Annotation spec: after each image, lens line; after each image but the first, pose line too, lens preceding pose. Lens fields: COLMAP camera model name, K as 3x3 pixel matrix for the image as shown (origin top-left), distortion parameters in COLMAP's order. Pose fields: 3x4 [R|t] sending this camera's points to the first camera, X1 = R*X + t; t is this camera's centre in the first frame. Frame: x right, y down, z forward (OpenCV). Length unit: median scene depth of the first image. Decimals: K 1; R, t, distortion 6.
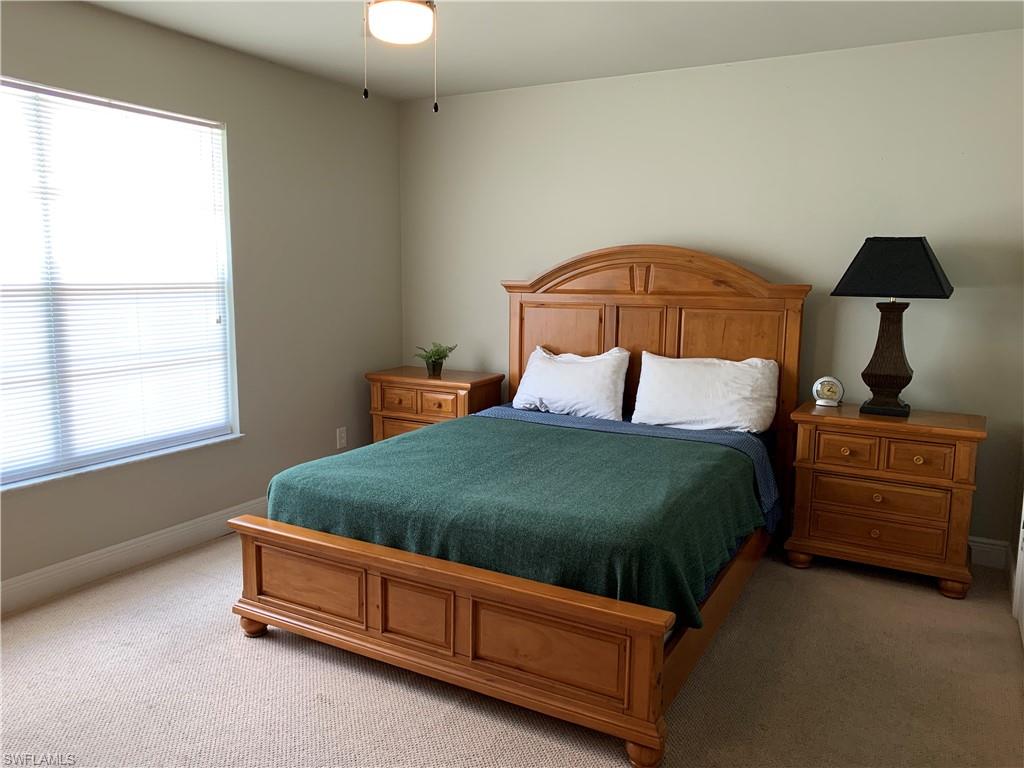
lens RADIAL K [[779.7, 0, 512.0], [0, 779.7, 384.0], [0, 0, 1]] dist [0.072519, -0.001578]
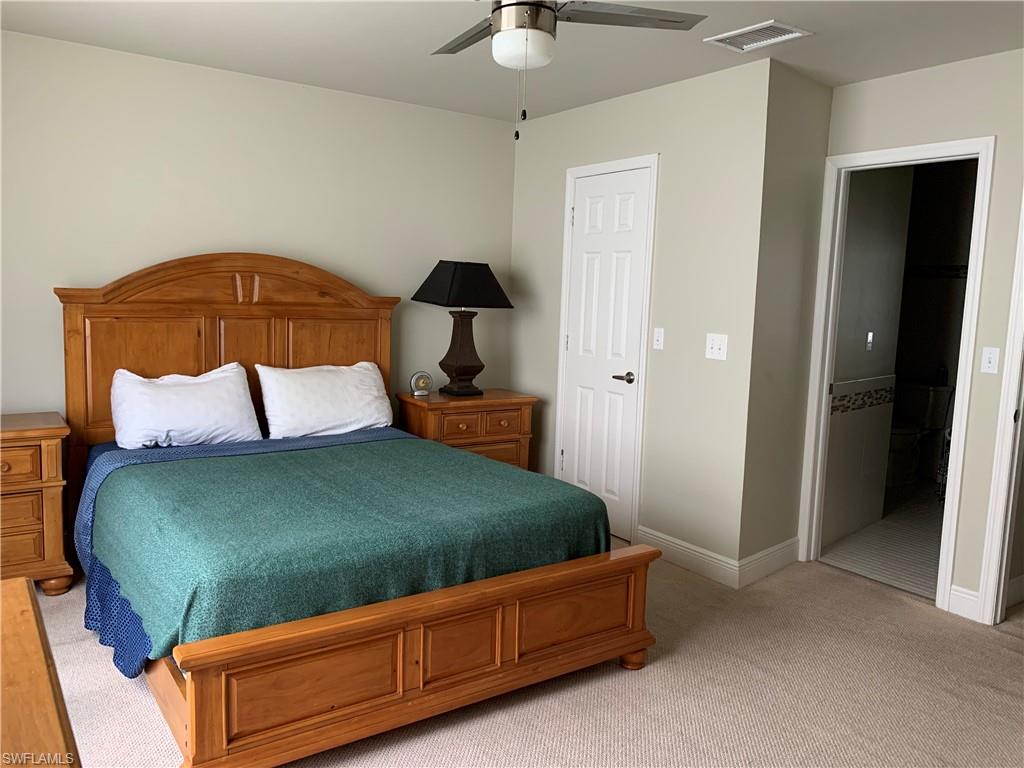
lens RADIAL K [[770.3, 0, 512.0], [0, 770.3, 384.0], [0, 0, 1]] dist [0.074445, -0.113739]
pose [[0.438621, -0.105896, 0.892411, -0.606259], [0.102034, 0.992480, 0.067621, -0.056581], [-0.892861, 0.061396, 0.446127, 0.334088]]
